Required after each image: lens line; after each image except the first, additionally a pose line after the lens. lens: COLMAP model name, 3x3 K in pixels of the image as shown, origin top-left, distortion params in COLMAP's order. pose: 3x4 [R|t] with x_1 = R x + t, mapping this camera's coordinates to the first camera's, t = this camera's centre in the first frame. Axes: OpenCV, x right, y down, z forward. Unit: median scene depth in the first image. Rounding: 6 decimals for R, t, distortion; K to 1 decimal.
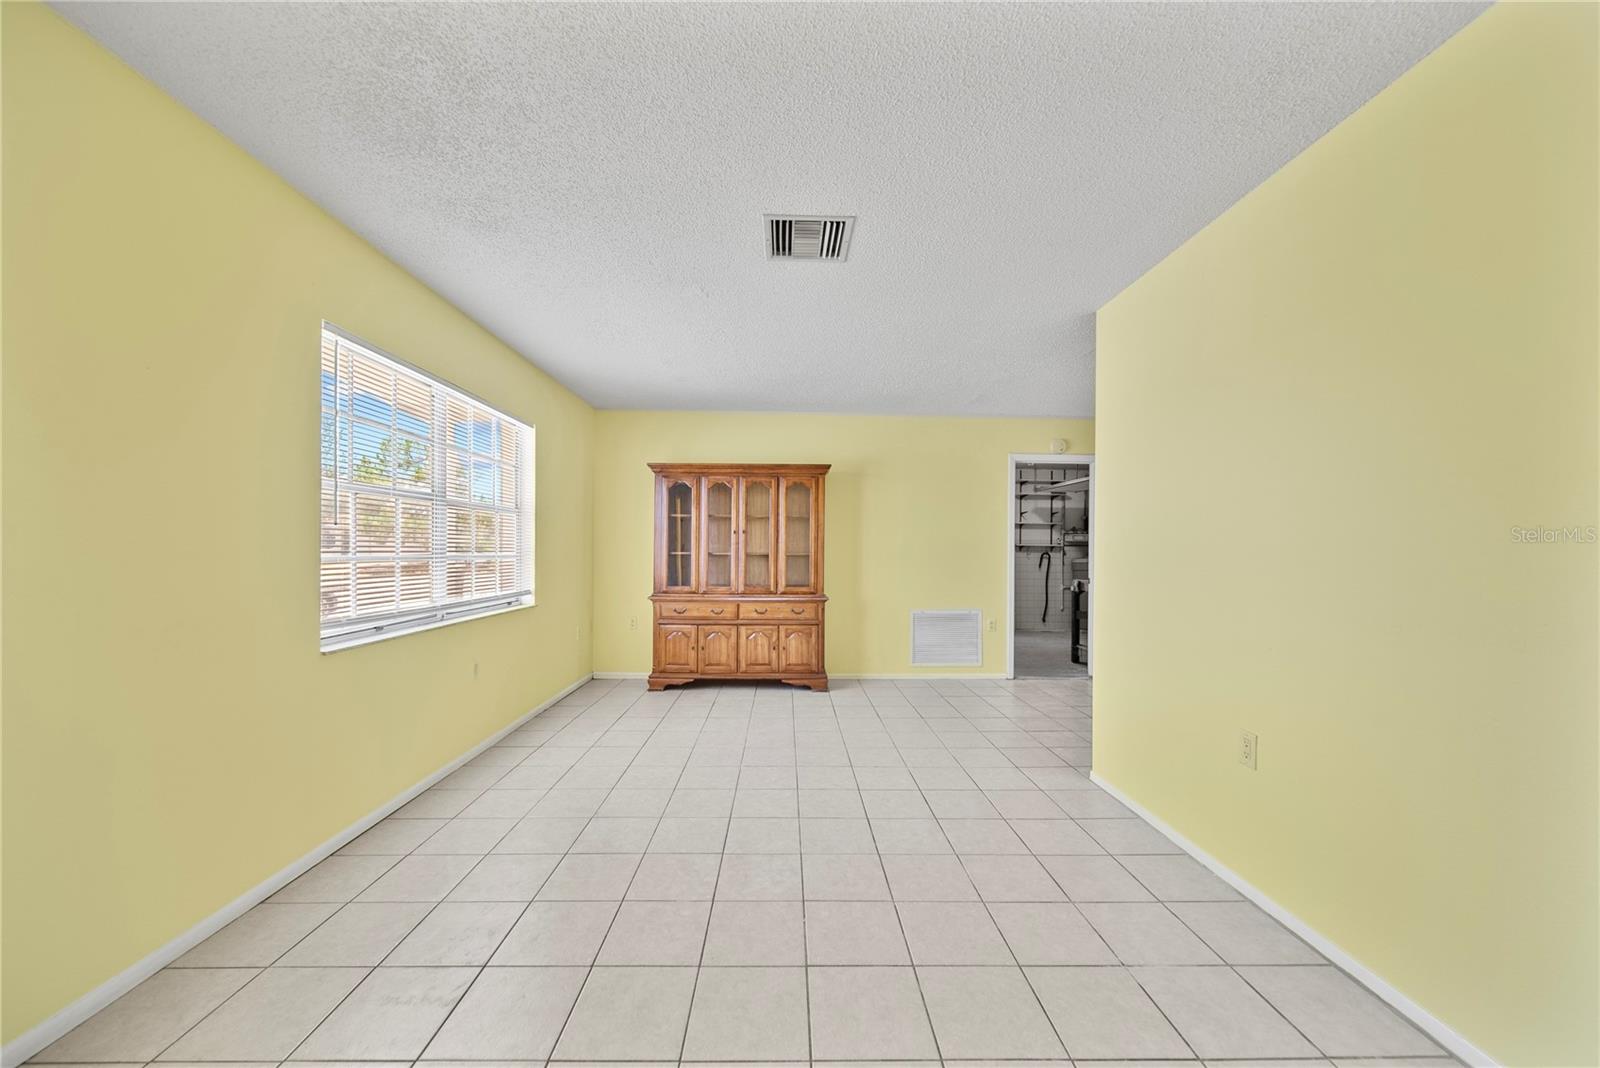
lens RADIAL K [[572.8, 0, 795.3], [0, 572.8, 526.9], [0, 0, 1]] dist [0.001803, -0.000132]
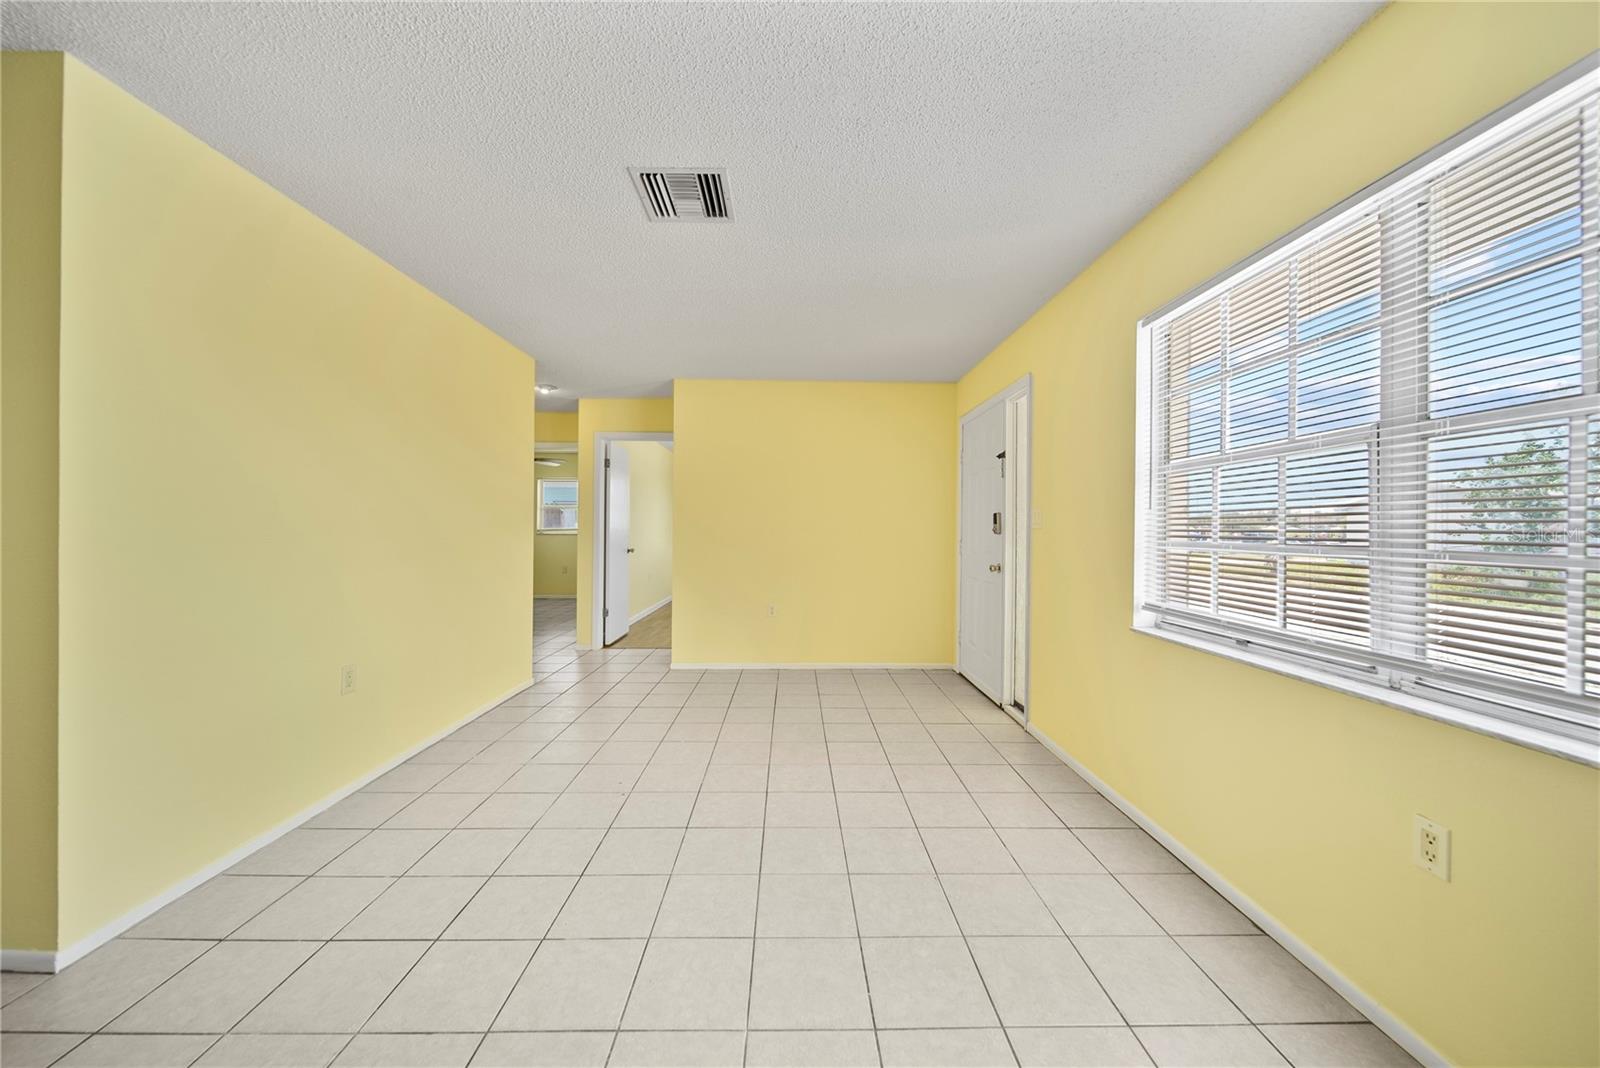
lens RADIAL K [[572.8, 0, 795.3], [0, 572.8, 526.9], [0, 0, 1]] dist [0.001803, -0.000132]
pose [[-0.999874, -0.011857, 0.010525, -0.183491], [-0.012213, 0.999334, -0.034396, 0.071104], [-0.010111, -0.034520, -0.999353, 1.994796]]
